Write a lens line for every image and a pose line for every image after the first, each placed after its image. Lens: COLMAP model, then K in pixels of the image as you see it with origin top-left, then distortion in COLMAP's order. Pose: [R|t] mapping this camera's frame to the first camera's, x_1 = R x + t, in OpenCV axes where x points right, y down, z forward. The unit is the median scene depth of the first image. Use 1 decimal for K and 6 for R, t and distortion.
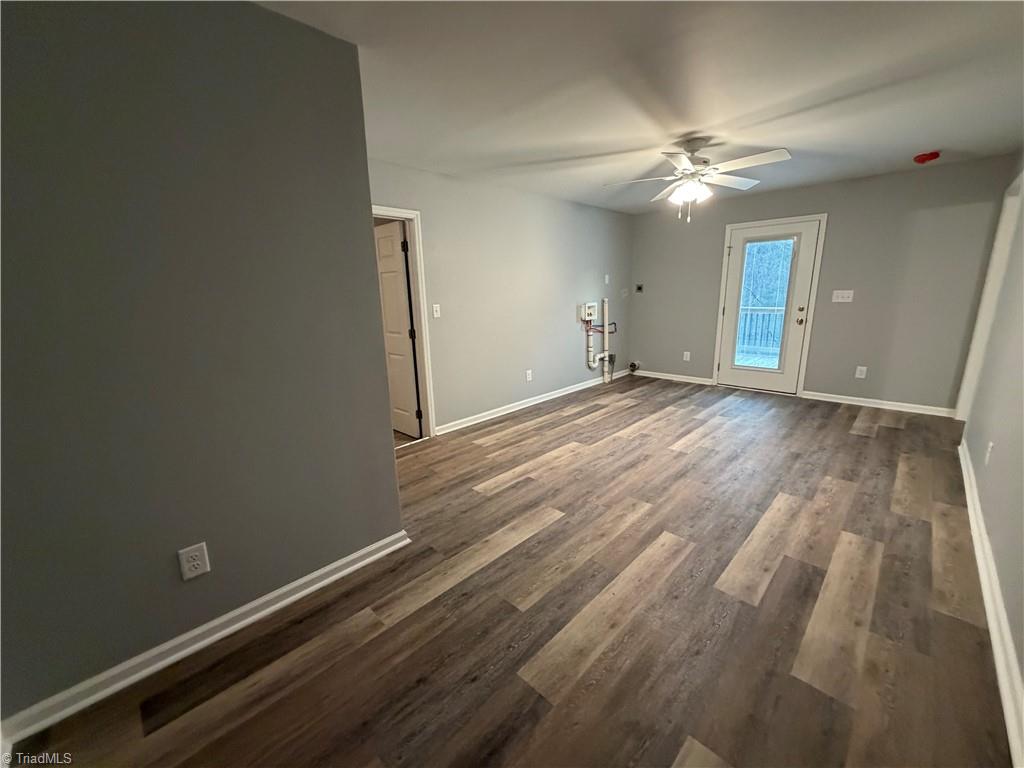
lens RADIAL K [[406.5, 0, 512.5], [0, 406.5, 384.8], [0, 0, 1]] dist [-0.000662, 0.000304]
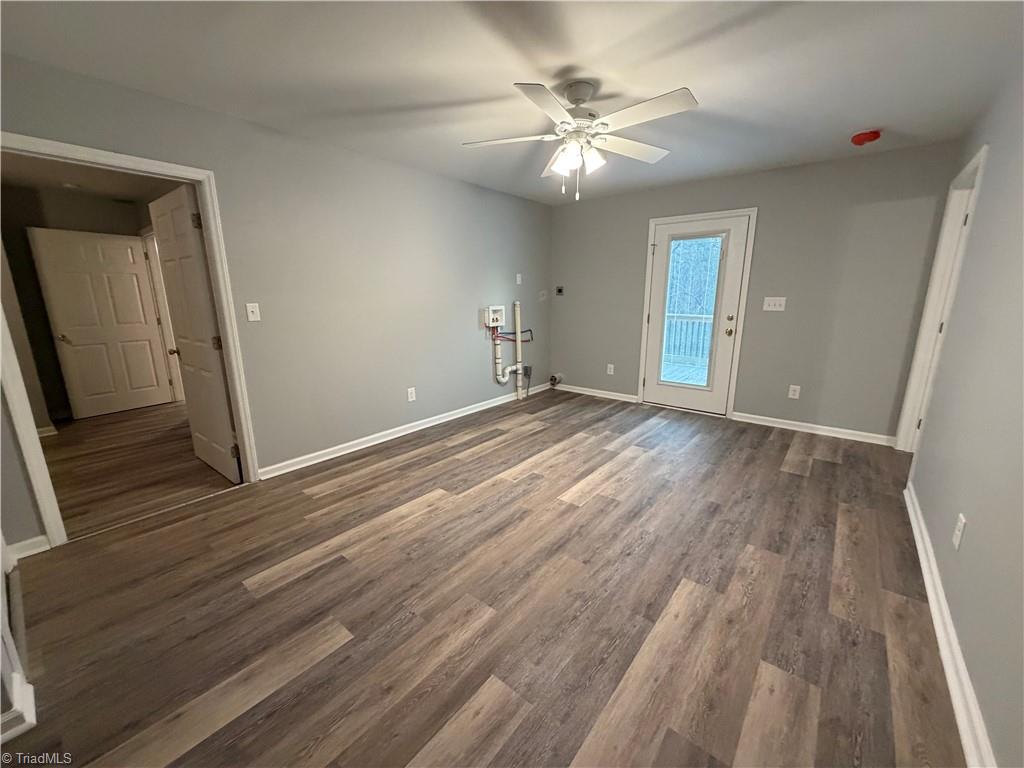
lens RADIAL K [[406.5, 0, 512.7], [0, 406.5, 385.6], [0, 0, 1]] dist [-0.000662, 0.000304]
pose [[0.995444, 0.001154, 0.095339, 0.229482], [-0.000553, 0.999980, -0.006337, -0.050032], [-0.095344, 0.006256, 0.995425, 0.252245]]
